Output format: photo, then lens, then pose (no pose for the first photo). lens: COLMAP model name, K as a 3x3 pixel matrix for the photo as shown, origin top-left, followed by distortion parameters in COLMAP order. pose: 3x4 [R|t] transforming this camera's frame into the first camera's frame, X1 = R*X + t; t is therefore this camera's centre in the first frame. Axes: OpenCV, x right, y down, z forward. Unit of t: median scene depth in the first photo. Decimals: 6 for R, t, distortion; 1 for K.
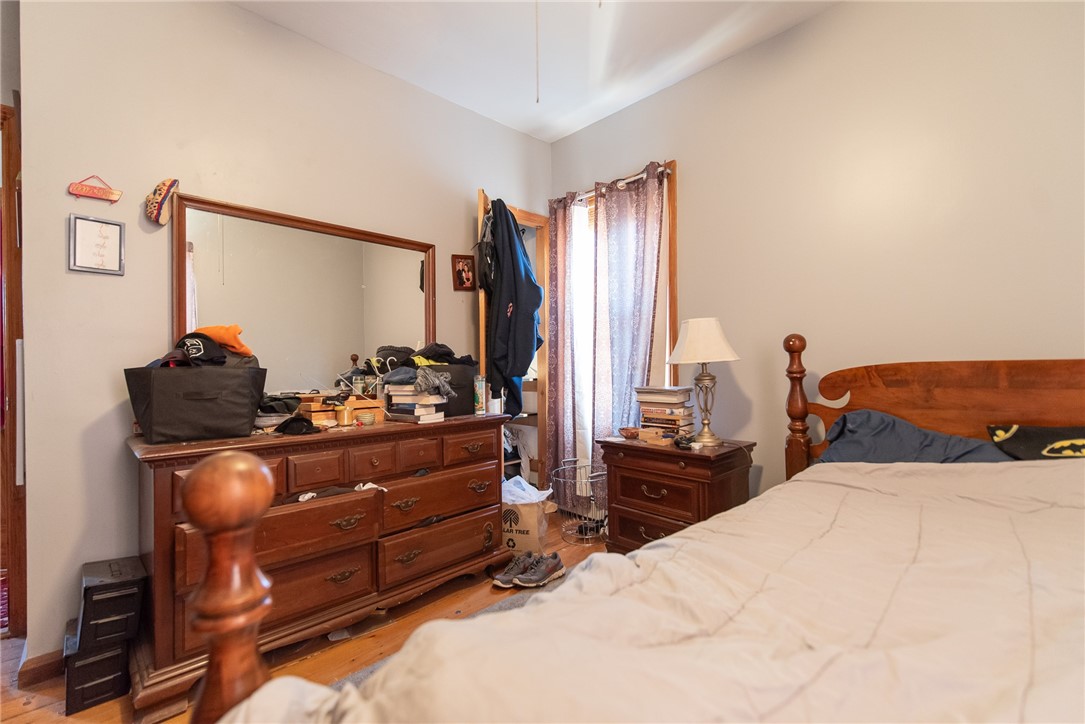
lens RADIAL K [[464.7, 0, 541.4], [0, 464.7, 364.7], [0, 0, 1]] dist [0.002122, 0.000821]
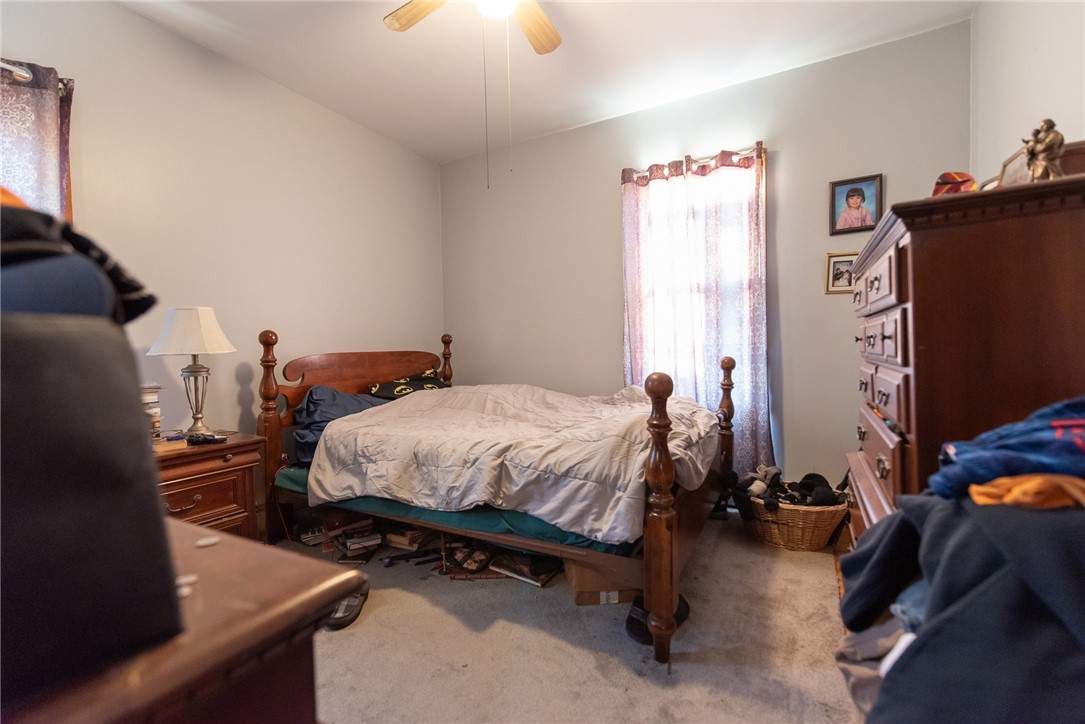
lens RADIAL K [[464.7, 0, 541.4], [0, 464.7, 364.7], [0, 0, 1]] dist [0.002122, 0.000821]
pose [[-0.274311, -0.011715, 0.961570, -0.838869], [0.023709, 0.999539, 0.018941, 0.019093], [-0.961349, 0.027994, -0.273907, 0.656498]]
